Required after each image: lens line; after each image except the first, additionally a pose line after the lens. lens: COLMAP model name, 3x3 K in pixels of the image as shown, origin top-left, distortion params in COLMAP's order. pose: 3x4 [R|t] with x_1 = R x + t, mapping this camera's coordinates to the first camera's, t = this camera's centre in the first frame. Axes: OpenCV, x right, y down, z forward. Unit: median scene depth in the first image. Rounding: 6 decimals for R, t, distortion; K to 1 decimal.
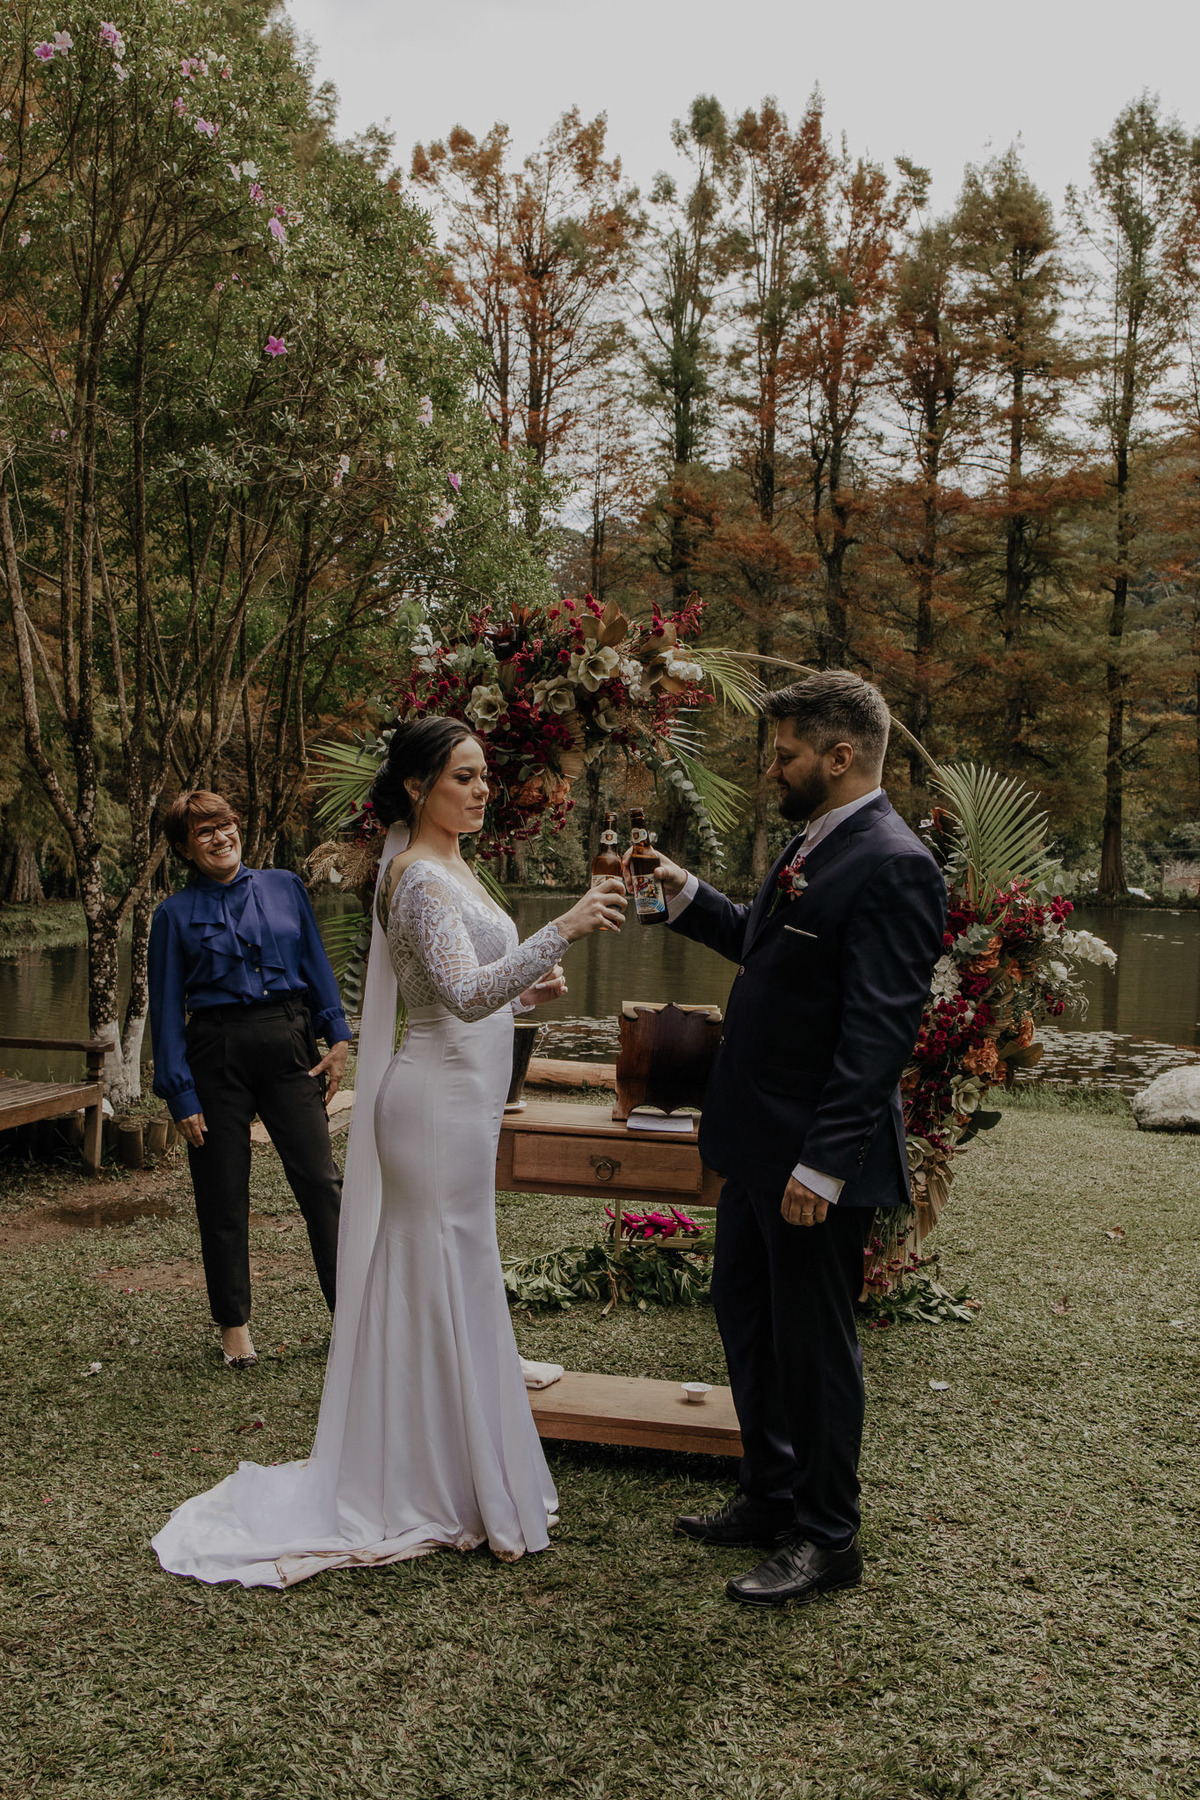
lens RADIAL K [[1804.2, 0, 600.0], [0, 1804.2, 900.0], [0, 0, 1]] dist [0.009501, 0.019520]
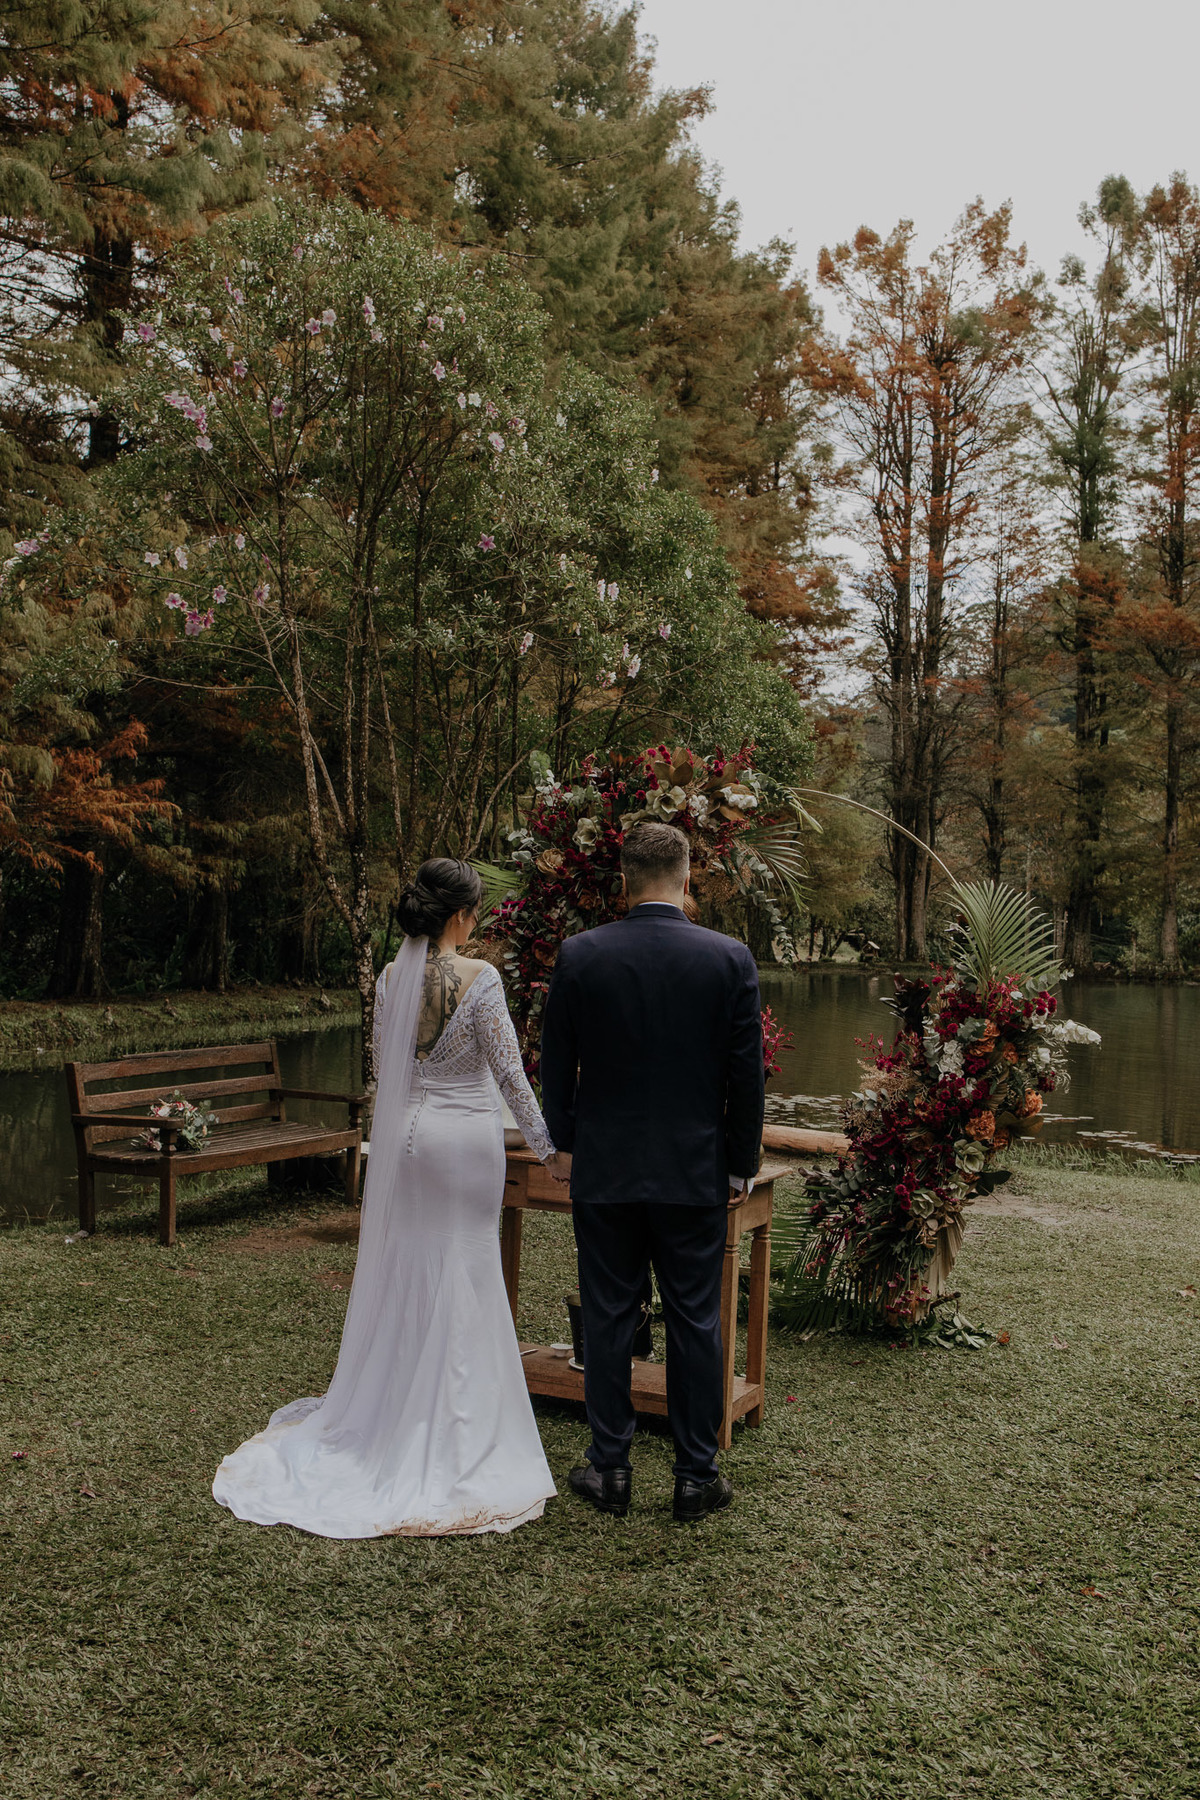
lens RADIAL K [[1804.2, 0, 600.0], [0, 1804.2, 900.0], [0, 0, 1]] dist [0.009501, 0.019520]
pose [[0.971996, 0.004895, -0.234946, 0.094284], [-0.014837, 0.999067, -0.040563, -0.003755], [0.234528, 0.042913, 0.971162, -0.087651]]
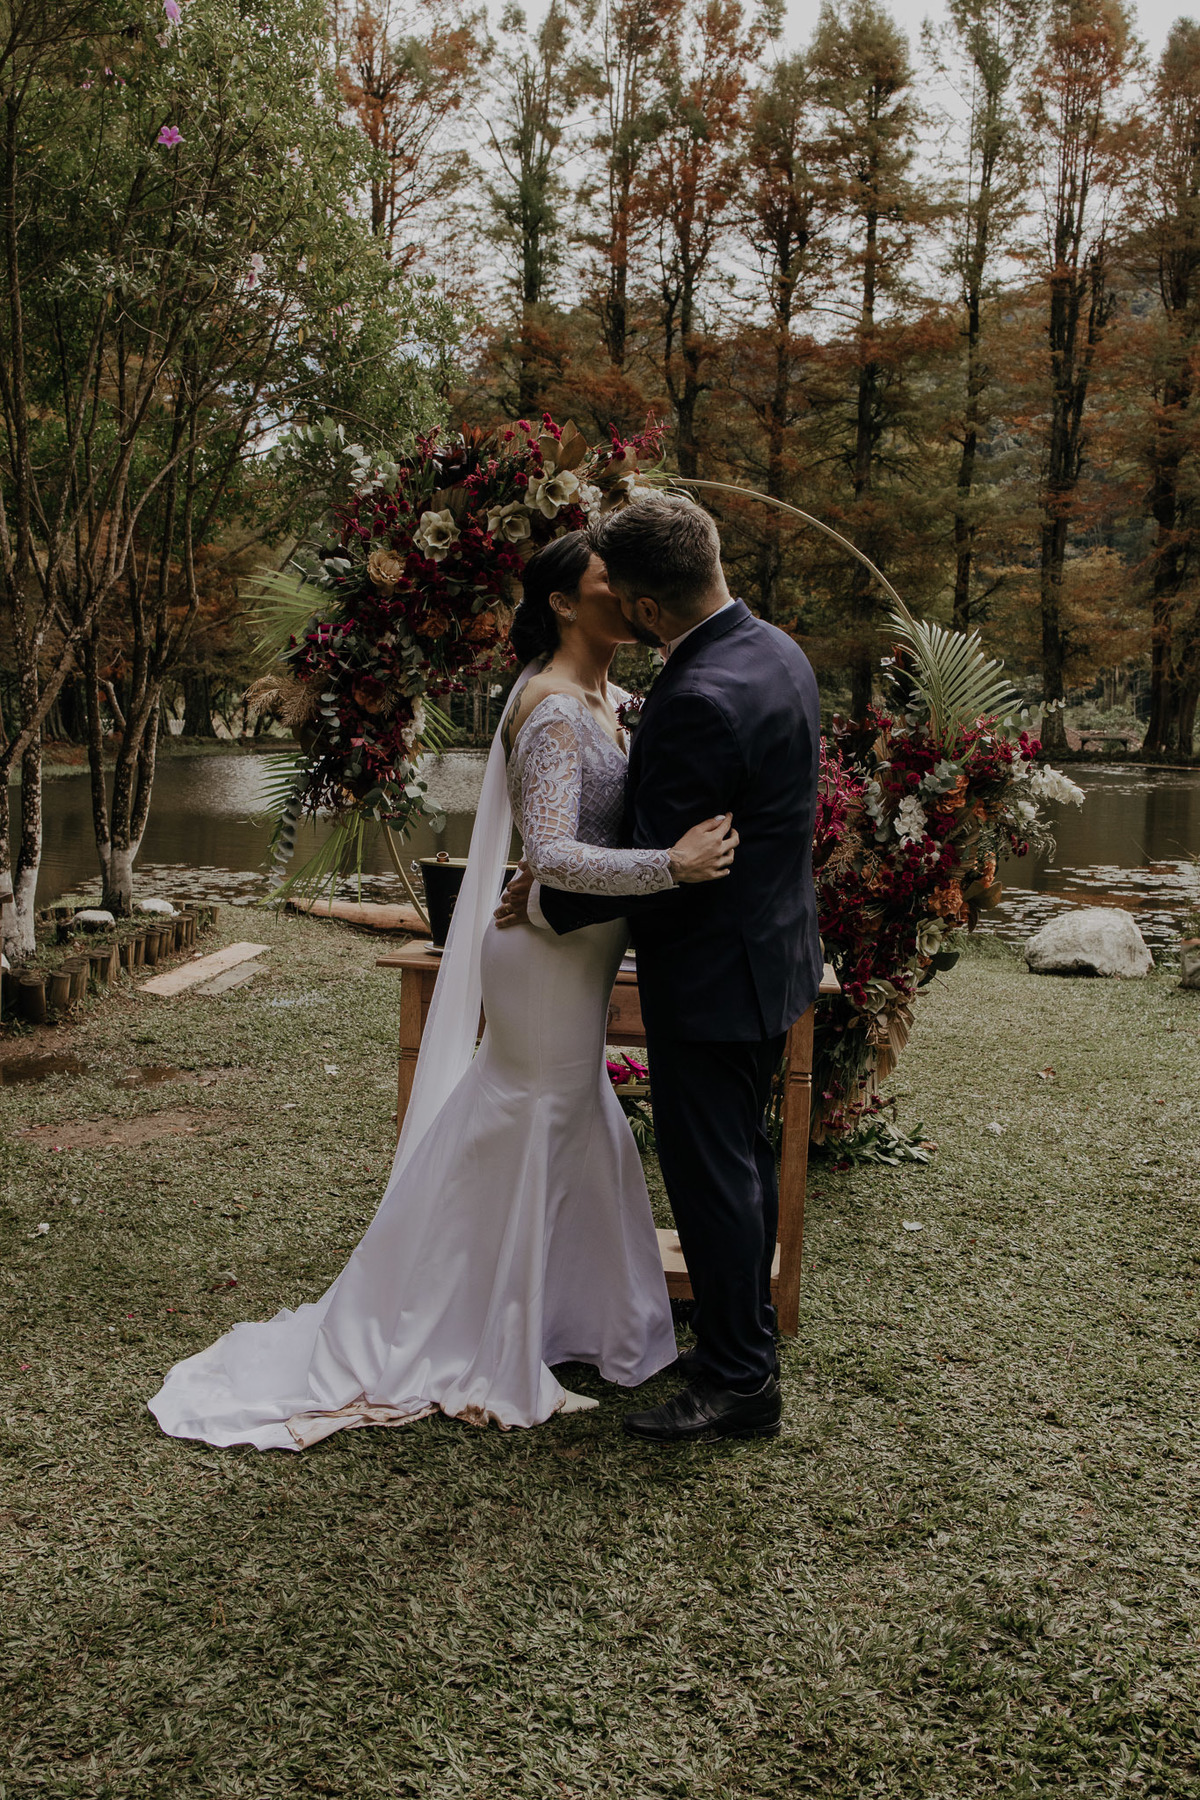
lens RADIAL K [[1804.2, 0, 600.0], [0, 1804.2, 900.0], [0, 0, 1]] dist [0.009501, 0.019520]
pose [[0.996148, -0.007799, 0.087345, -0.024191], [0.000721, 0.996733, 0.080769, 0.003140], [-0.087690, -0.080395, 0.992898, 0.014347]]
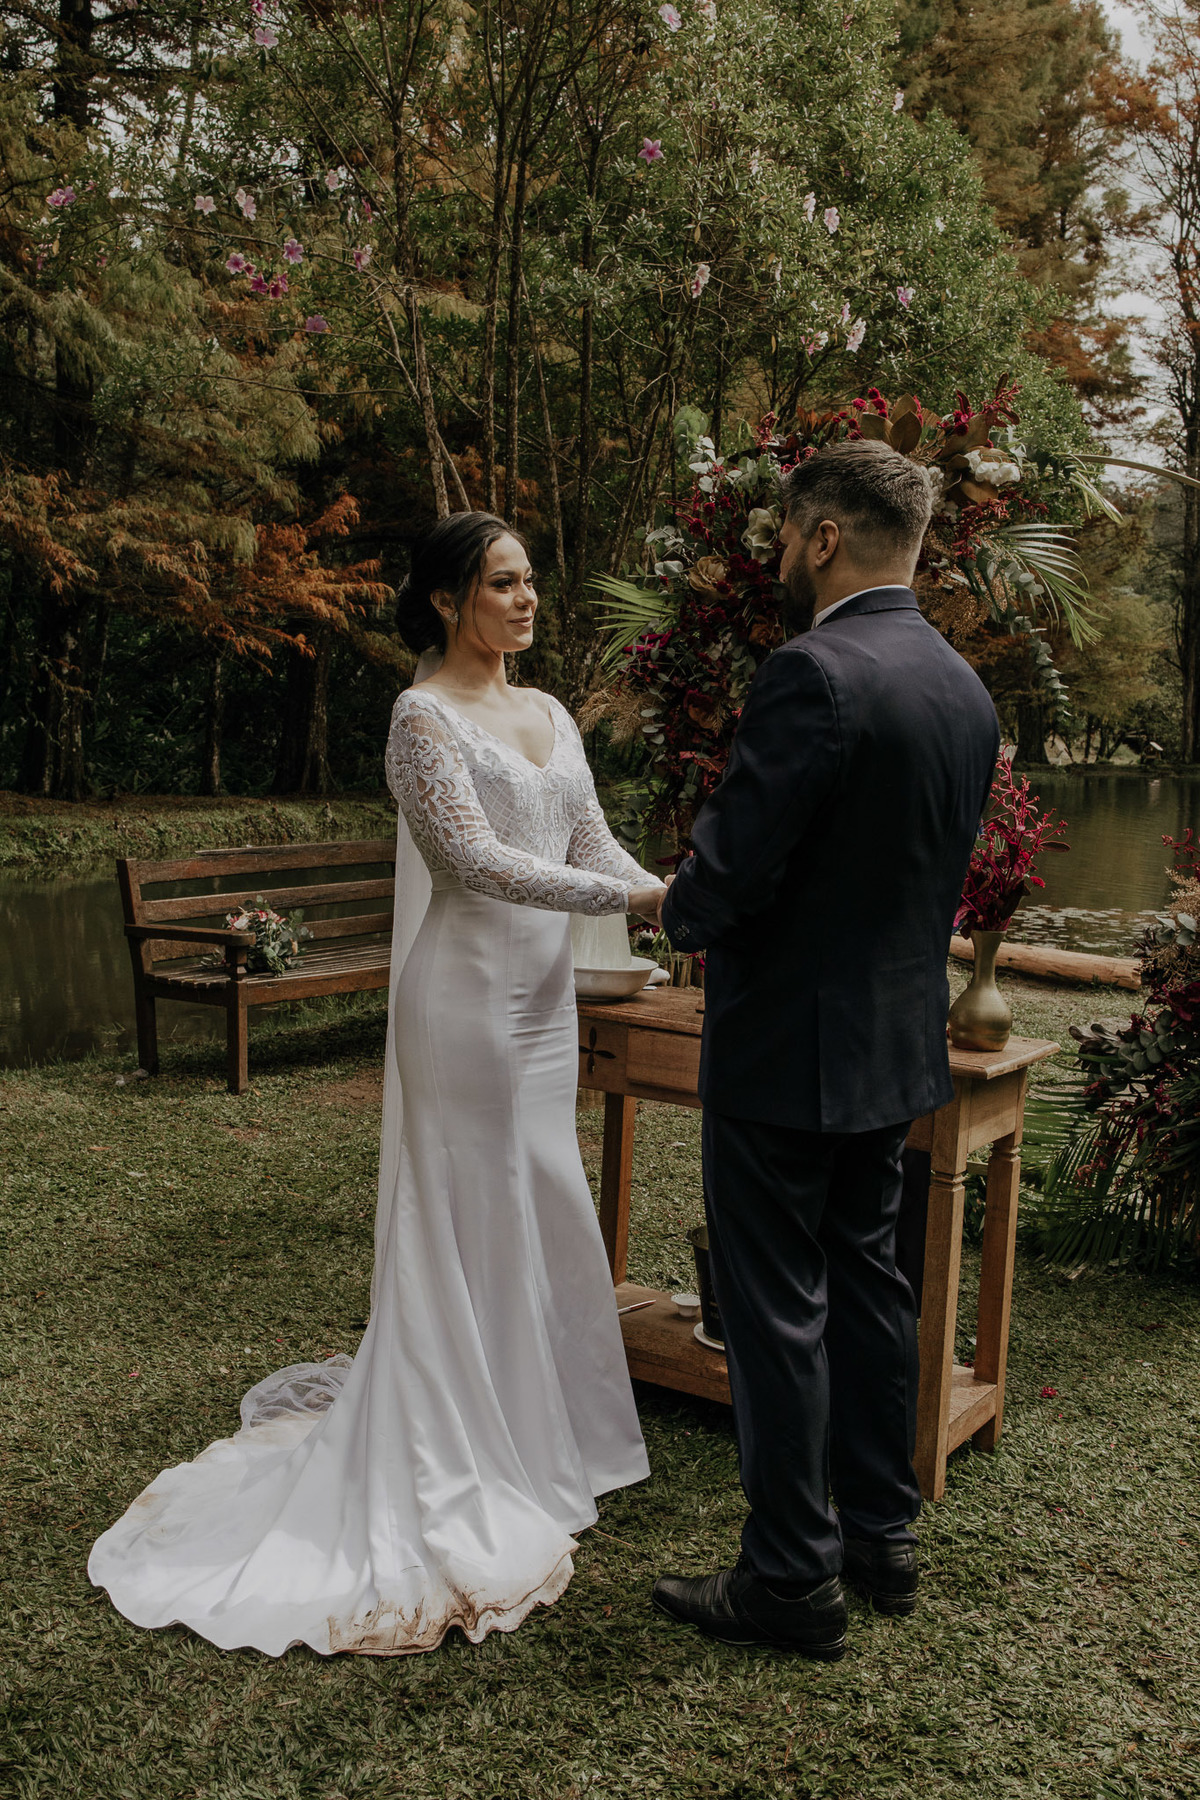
lens RADIAL K [[1816.3, 0, 572.6], [0, 1816.3, 900.0], [0, 0, 1]] dist [-0.007188, -0.001694]
pose [[0.922665, 0.045243, -0.382939, 0.074413], [-0.019563, 0.997306, 0.070693, 0.003139], [0.385105, -0.057735, 0.921065, 0.062143]]
